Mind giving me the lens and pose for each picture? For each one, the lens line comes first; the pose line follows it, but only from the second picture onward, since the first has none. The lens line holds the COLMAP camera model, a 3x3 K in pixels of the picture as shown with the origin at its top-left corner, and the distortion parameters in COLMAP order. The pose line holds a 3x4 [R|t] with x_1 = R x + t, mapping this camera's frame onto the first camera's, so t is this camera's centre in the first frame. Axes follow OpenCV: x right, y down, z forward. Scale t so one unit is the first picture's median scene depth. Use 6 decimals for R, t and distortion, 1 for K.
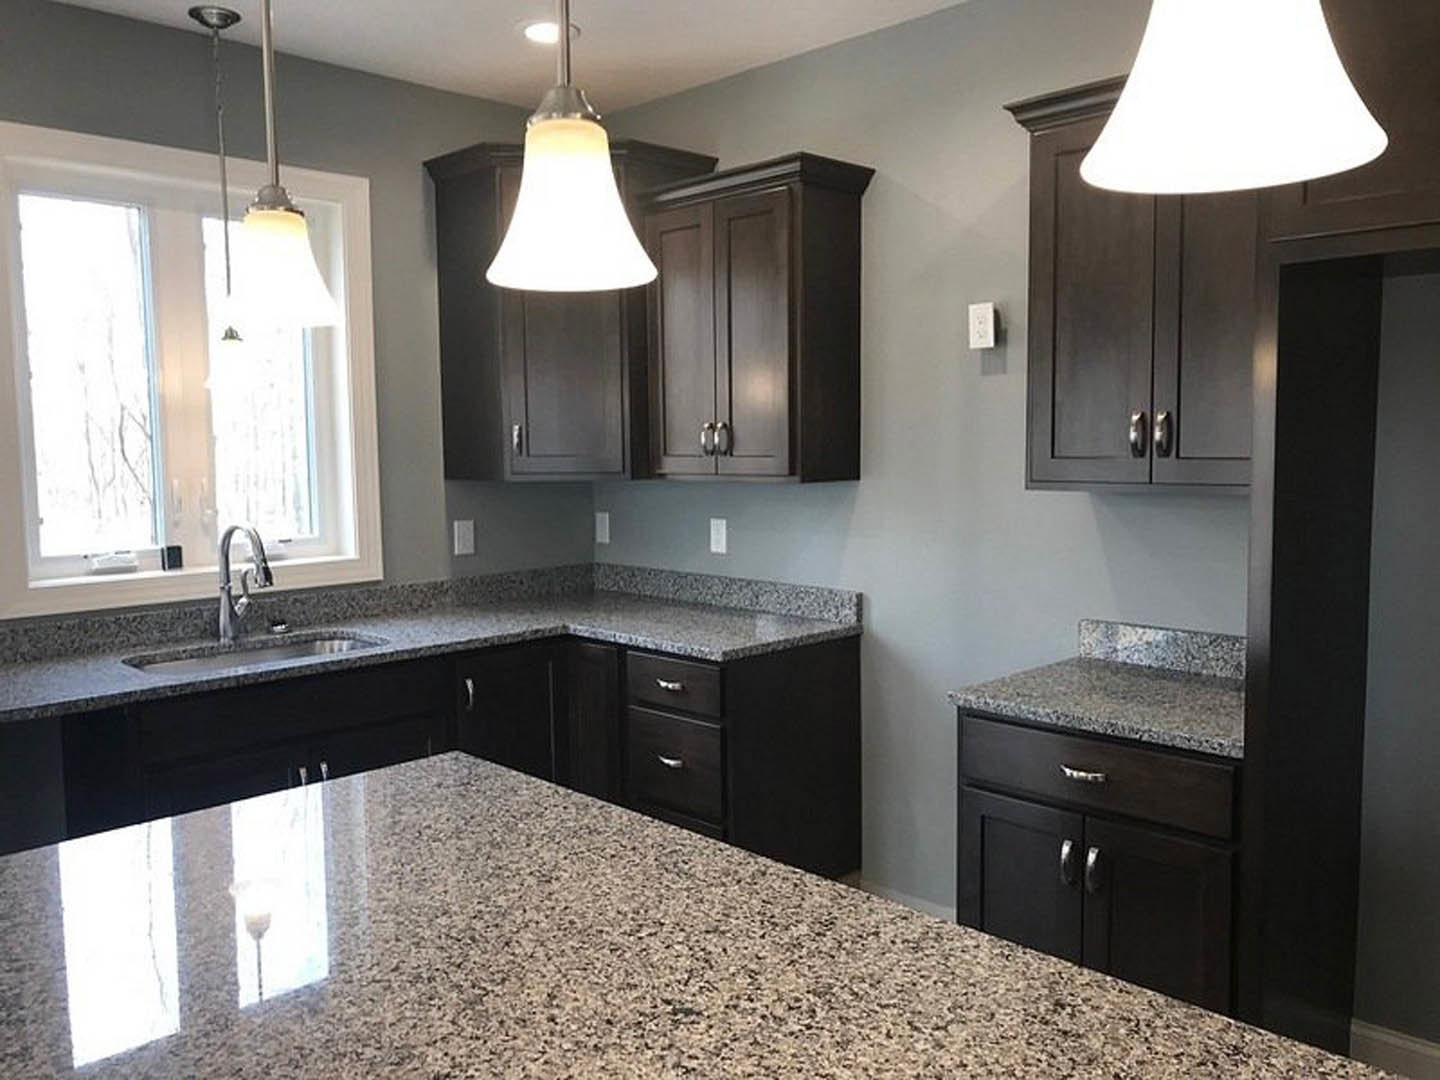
lens RADIAL K [[1205.6, 0, 722.3], [0, 1205.6, 523.5], [0, 0, 1]] dist [0.005480, -0.000161]
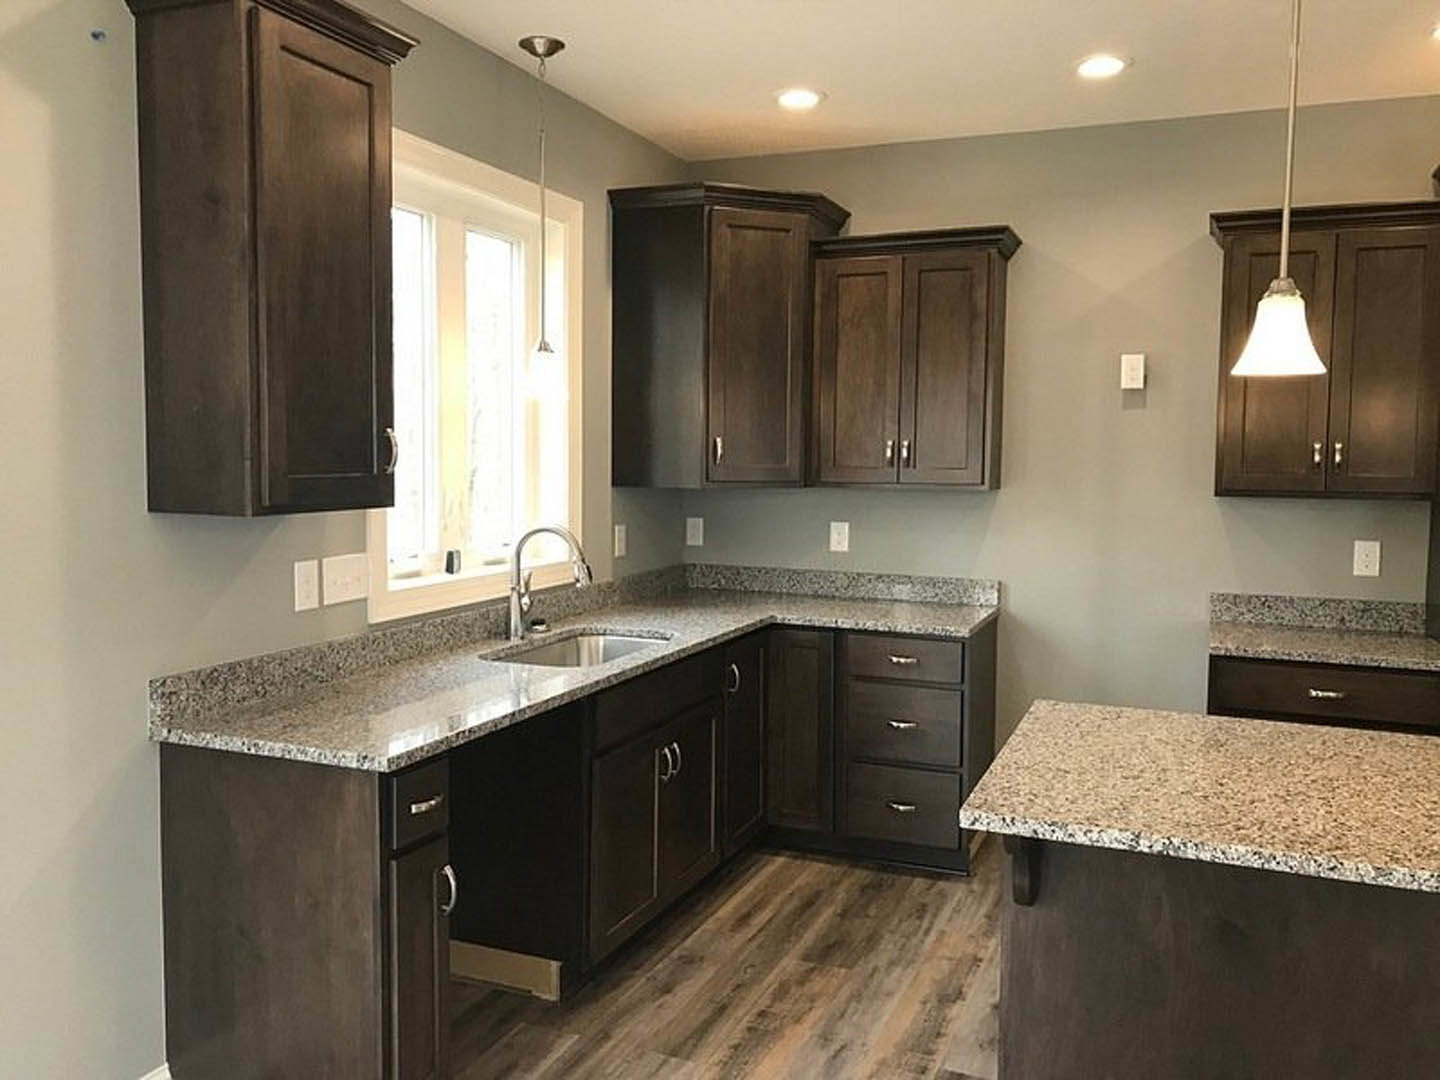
lens RADIAL K [[1205.6, 0, 722.3], [0, 1205.6, 523.5], [0, 0, 1]] dist [0.005480, -0.000161]
pose [[0.917924, -0.004710, 0.396729, -0.635480], [0.008895, 0.999923, -0.008709, 0.007390], [-0.396657, 0.011523, 0.917894, -0.021806]]
